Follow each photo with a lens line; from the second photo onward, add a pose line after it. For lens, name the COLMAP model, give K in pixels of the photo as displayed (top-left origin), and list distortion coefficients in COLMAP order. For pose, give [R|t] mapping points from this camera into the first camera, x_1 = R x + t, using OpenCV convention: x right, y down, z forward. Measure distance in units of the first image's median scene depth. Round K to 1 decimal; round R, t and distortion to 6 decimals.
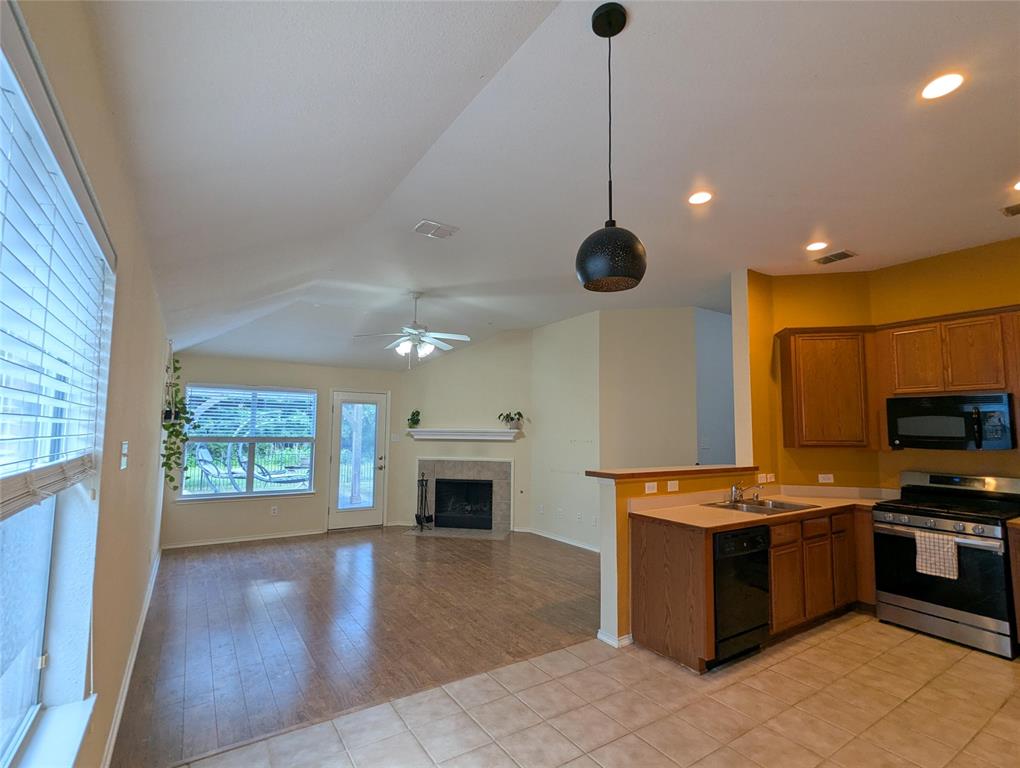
lens RADIAL K [[484.8, 0, 508.2], [0, 484.8, 394.0], [0, 0, 1]] dist [-0.002396, 0.005455]
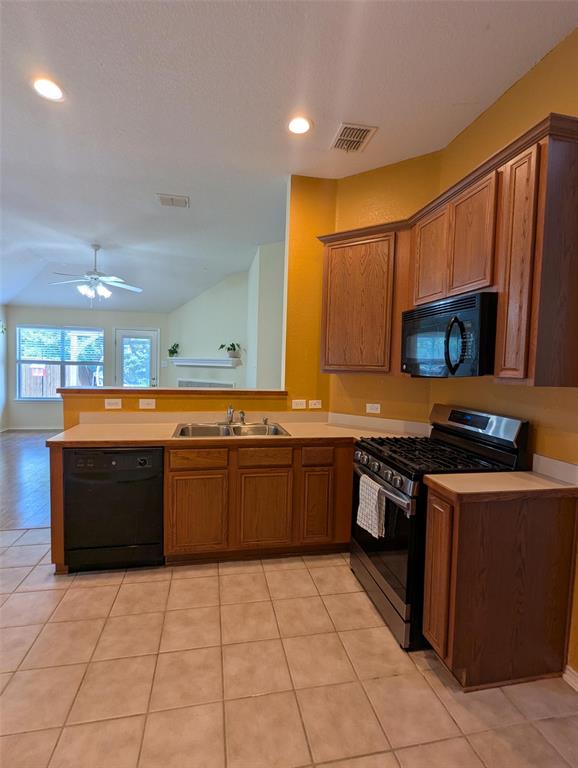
lens RADIAL K [[365.1, 0, 283.1], [0, 365.1, 384.1], [0, 0, 1]] dist [-0.002396, 0.005455]
pose [[0.925710, 0.033726, -0.376727, 0.995376], [0.013006, 0.992589, 0.120819, 0.061691], [0.378010, -0.116743, 0.918411, 0.431993]]
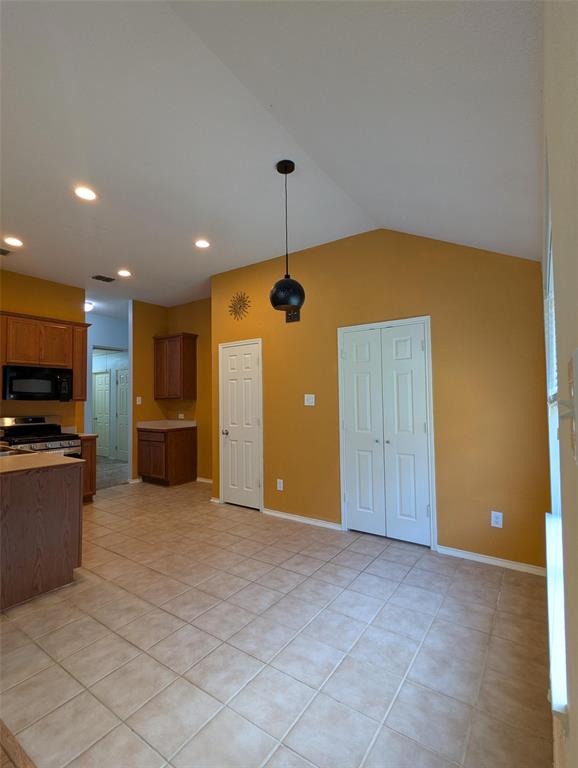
lens RADIAL K [[365.1, 0, 282.2], [0, 365.1, 384.4], [0, 0, 1]] dist [-0.002396, 0.005455]
pose [[-0.359695, 0.026671, 0.932689, -0.575222], [-0.065048, 0.996443, -0.053580, 0.082111], [-0.930800, -0.079942, -0.356680, 0.760325]]
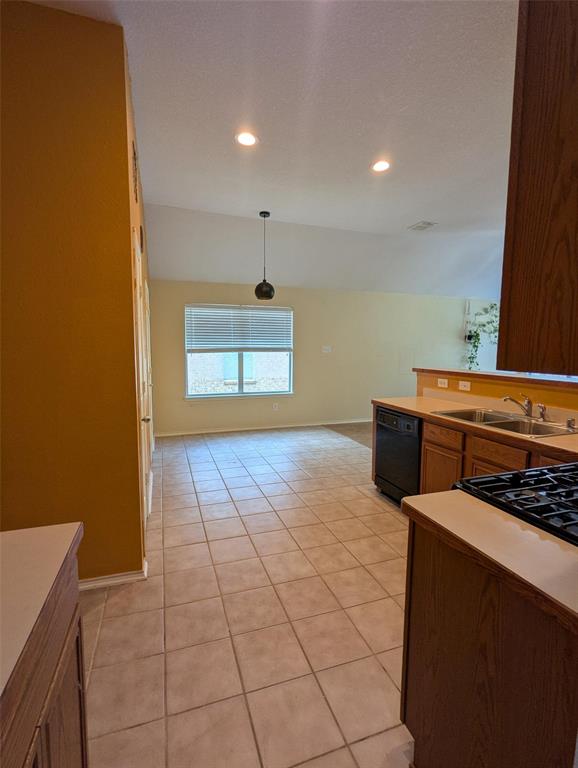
lens RADIAL K [[365.1, 0, 284.3], [0, 365.1, 384.7], [0, 0, 1]] dist [-0.002396, 0.005455]
pose [[-0.254151, 0.087462, -0.963202, 1.391153], [0.064799, 0.995205, 0.073270, 0.106971], [0.964991, -0.043793, -0.258600, 0.894655]]
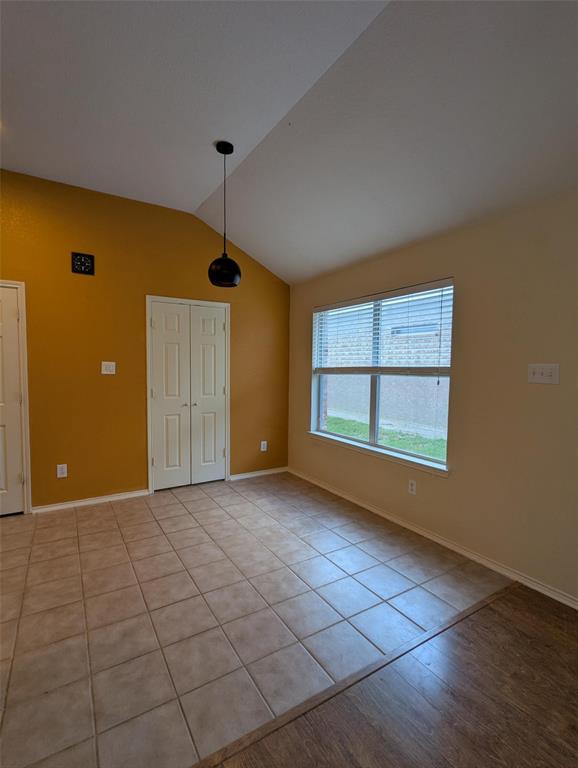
lens RADIAL K [[365.1, 0, 280.6], [0, 365.1, 386.3], [0, 0, 1]] dist [-0.002396, 0.005455]
pose [[-0.998949, -0.022898, 0.039695, -0.053011], [-0.023670, 0.999537, -0.019106, 0.125023], [-0.039239, -0.020025, -0.999029, 1.294350]]
